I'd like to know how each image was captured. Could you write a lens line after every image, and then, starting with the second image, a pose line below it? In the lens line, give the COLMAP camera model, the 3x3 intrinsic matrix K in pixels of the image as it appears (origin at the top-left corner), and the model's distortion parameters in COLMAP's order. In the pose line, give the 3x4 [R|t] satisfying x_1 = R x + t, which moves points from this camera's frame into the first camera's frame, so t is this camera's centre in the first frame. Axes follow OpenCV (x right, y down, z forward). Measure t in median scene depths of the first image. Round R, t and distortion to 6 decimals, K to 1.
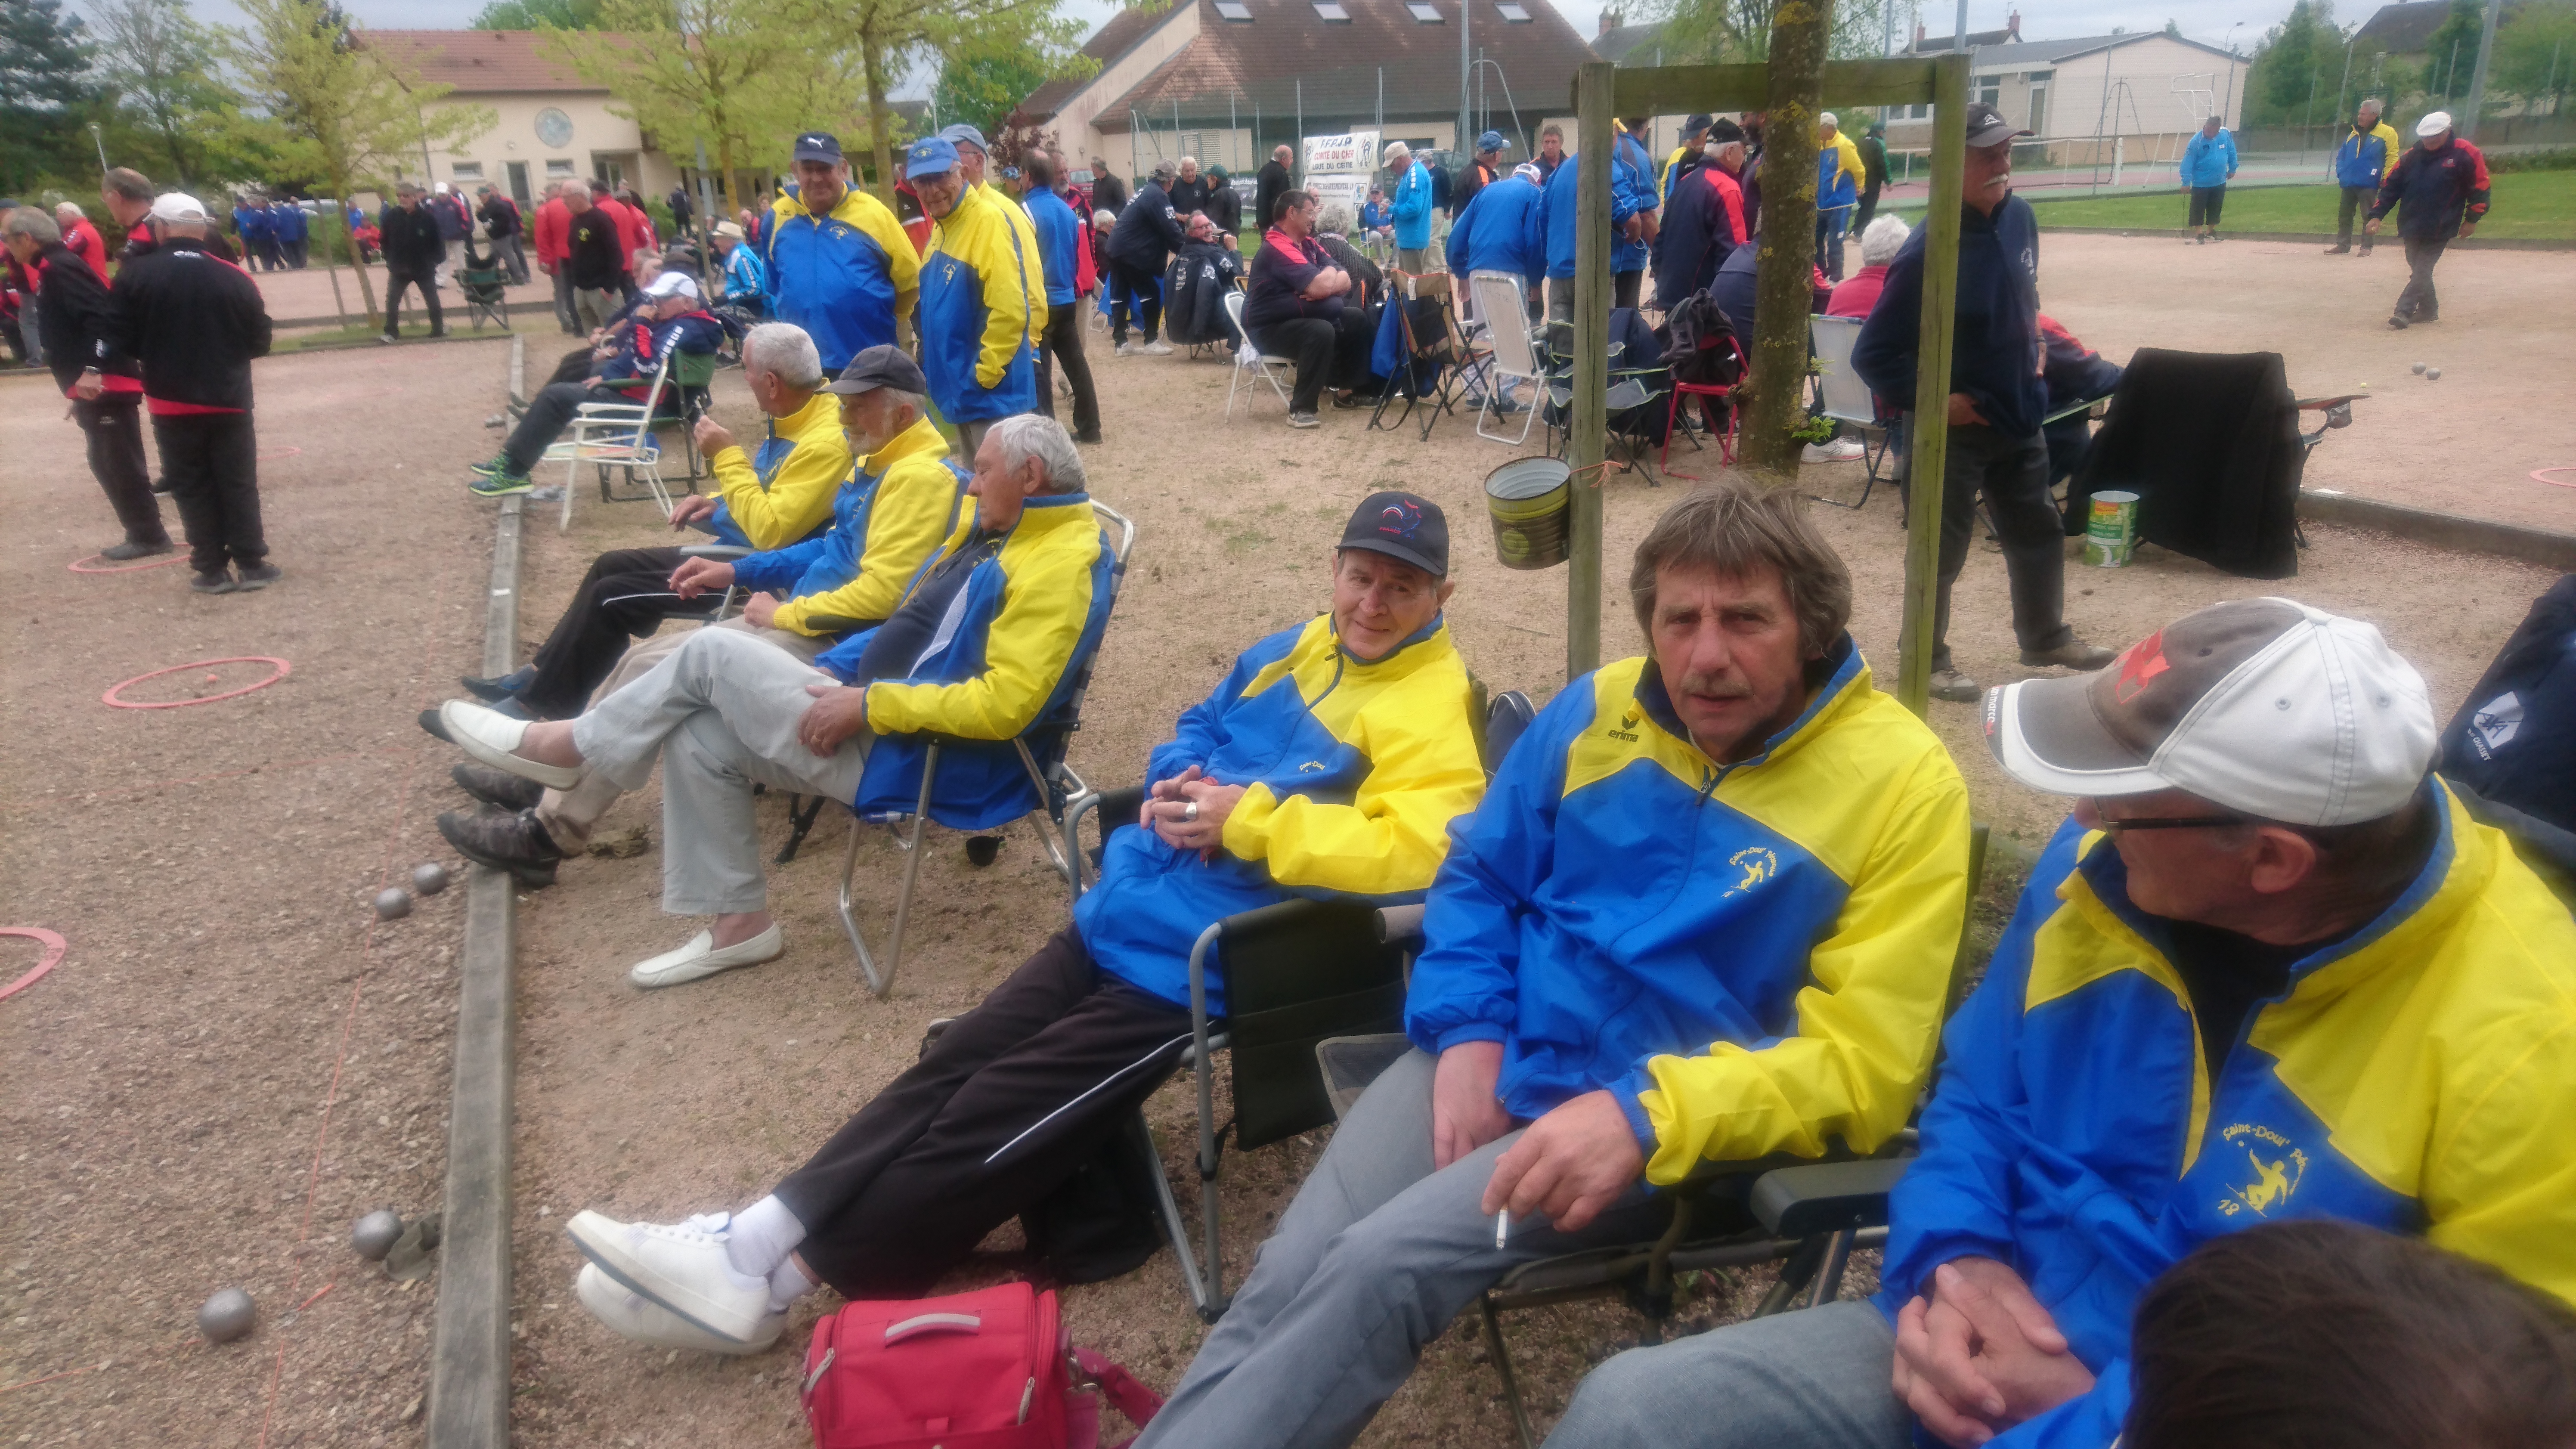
lens RADIAL K [[1705.7, 0, 1336.7], [0, 1705.7, 750.8], [0, 0, 1]] dist [0.152594, -0.269389]
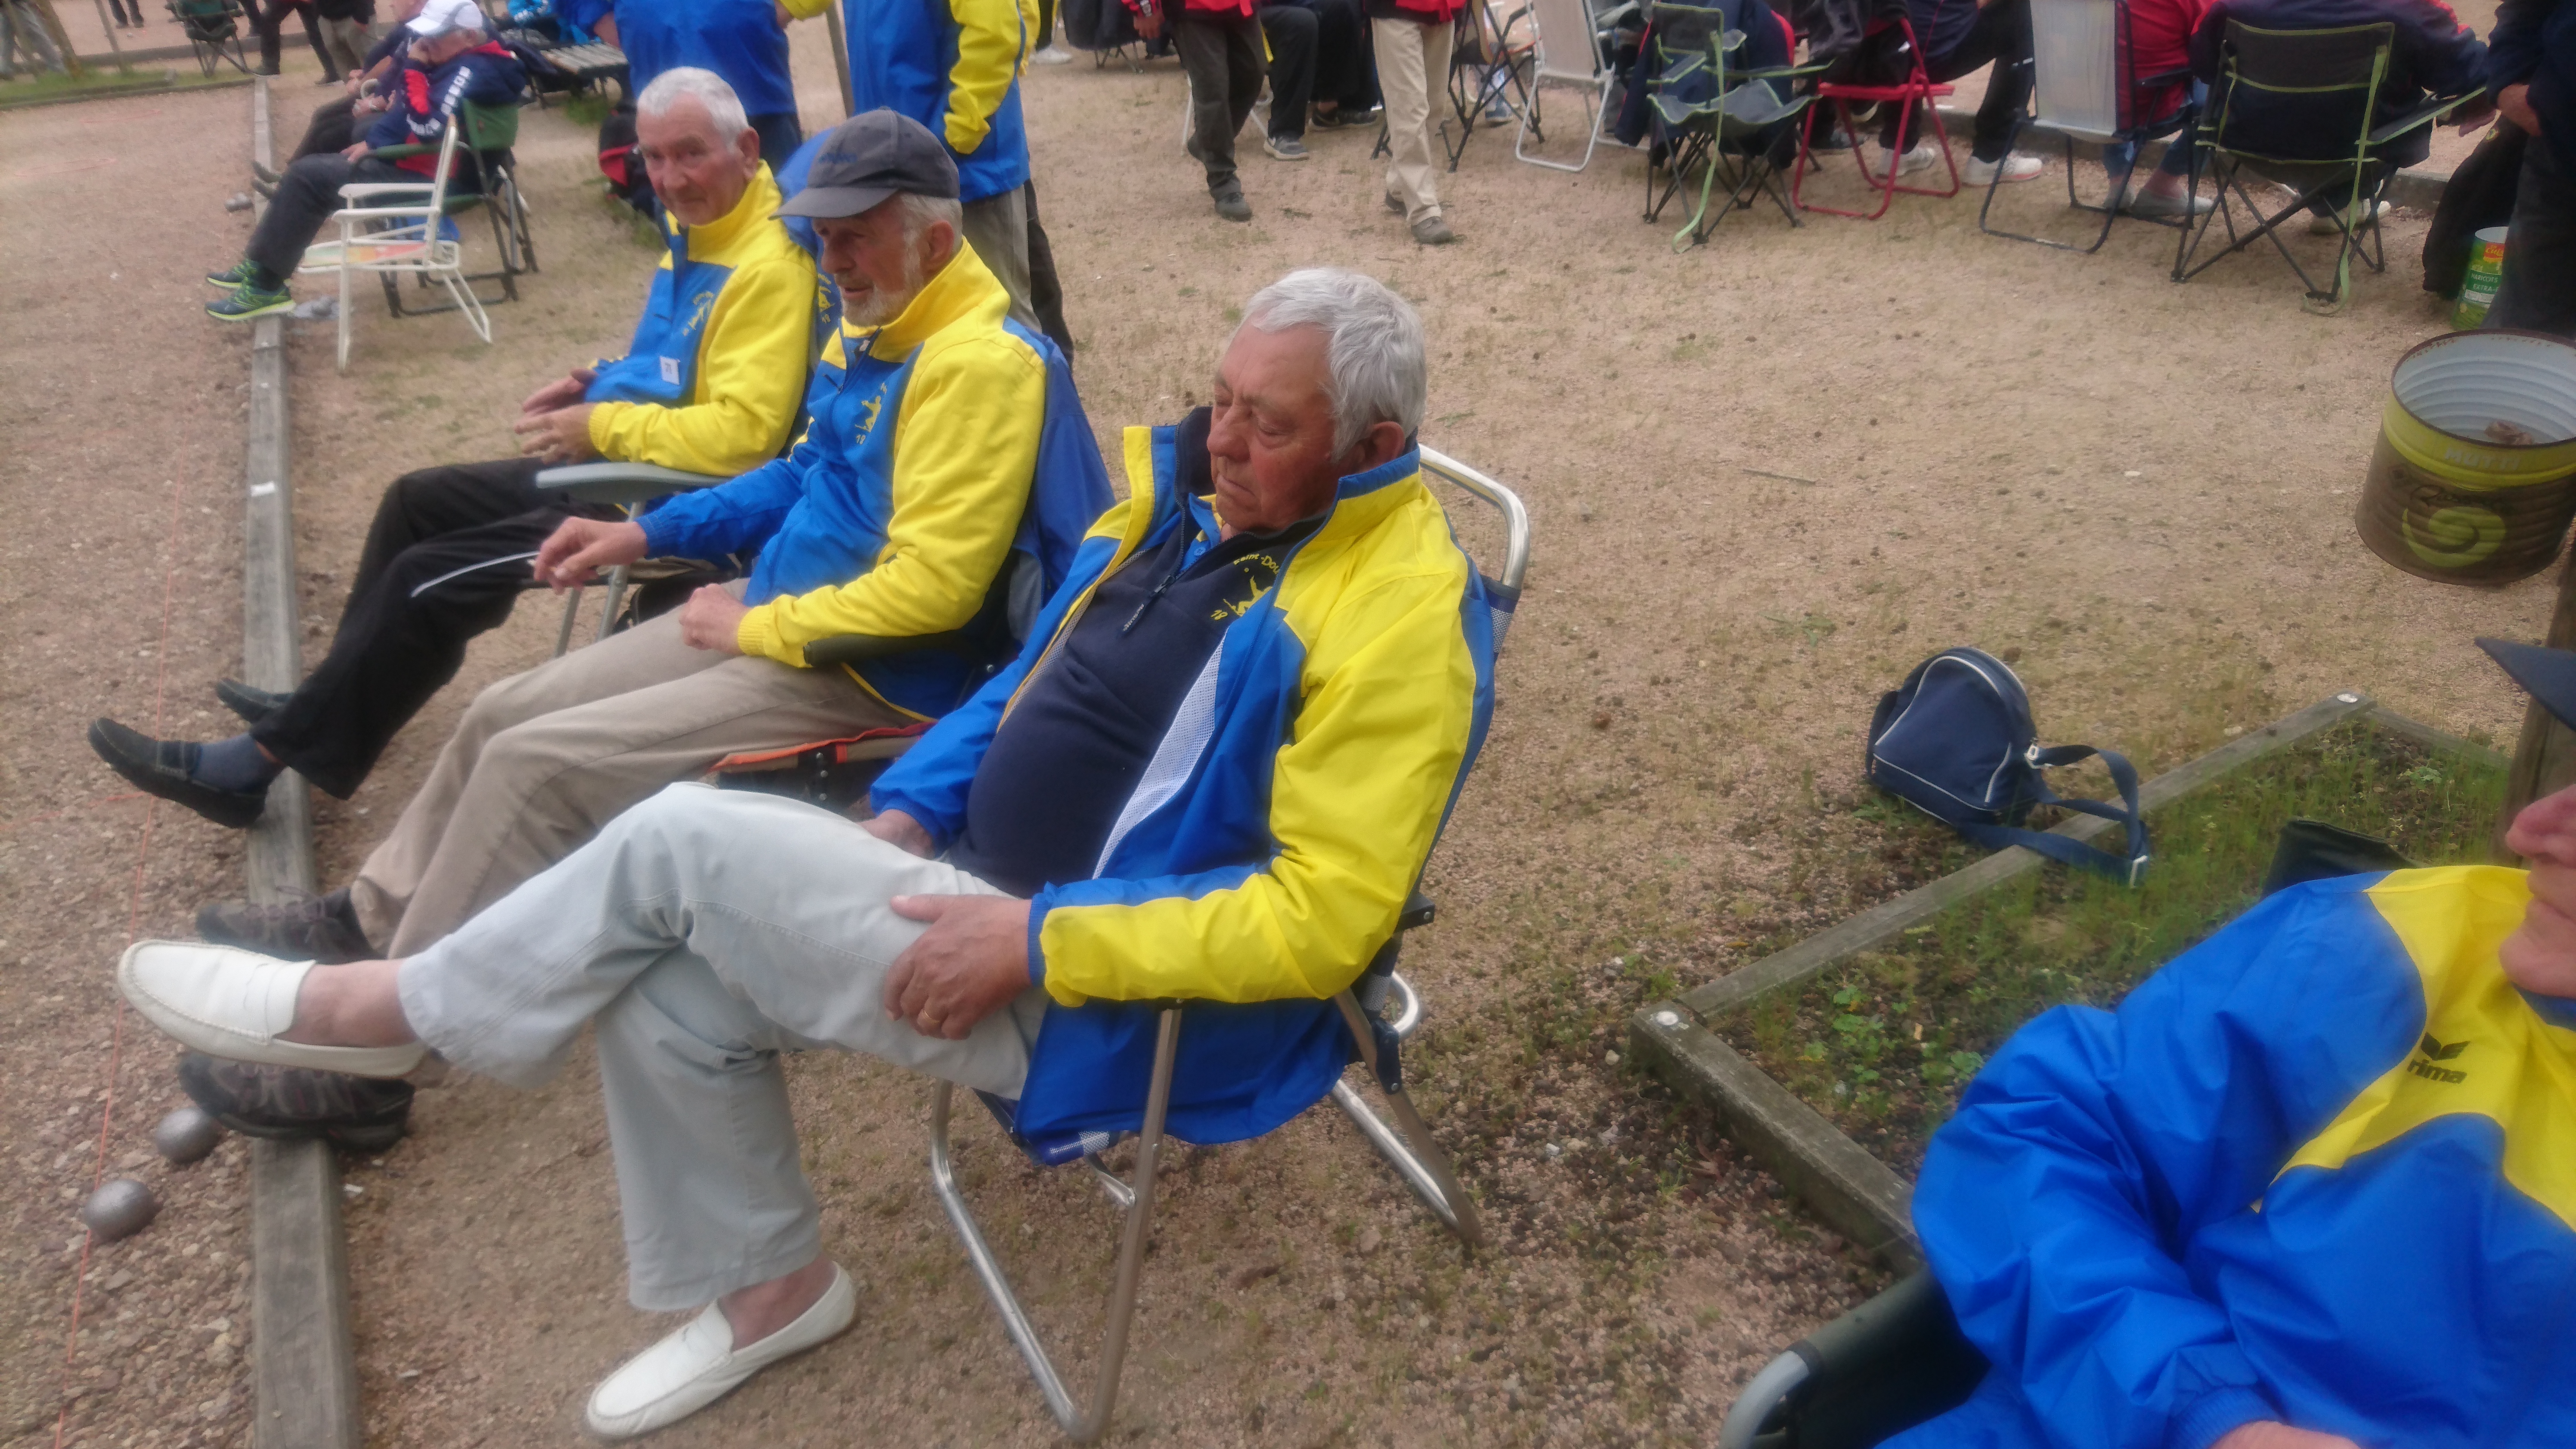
lens RADIAL K [[1919.7, 0, 1456.8], [0, 1919.7, 843.7], [0, 0, 1]] dist [0.052238, -0.081680]
pose [[0.994707, -0.072992, 0.072317, -0.091643], [0.060271, 0.984503, 0.164683, -0.063365], [-0.083217, -0.159453, 0.983692, 0.226816]]
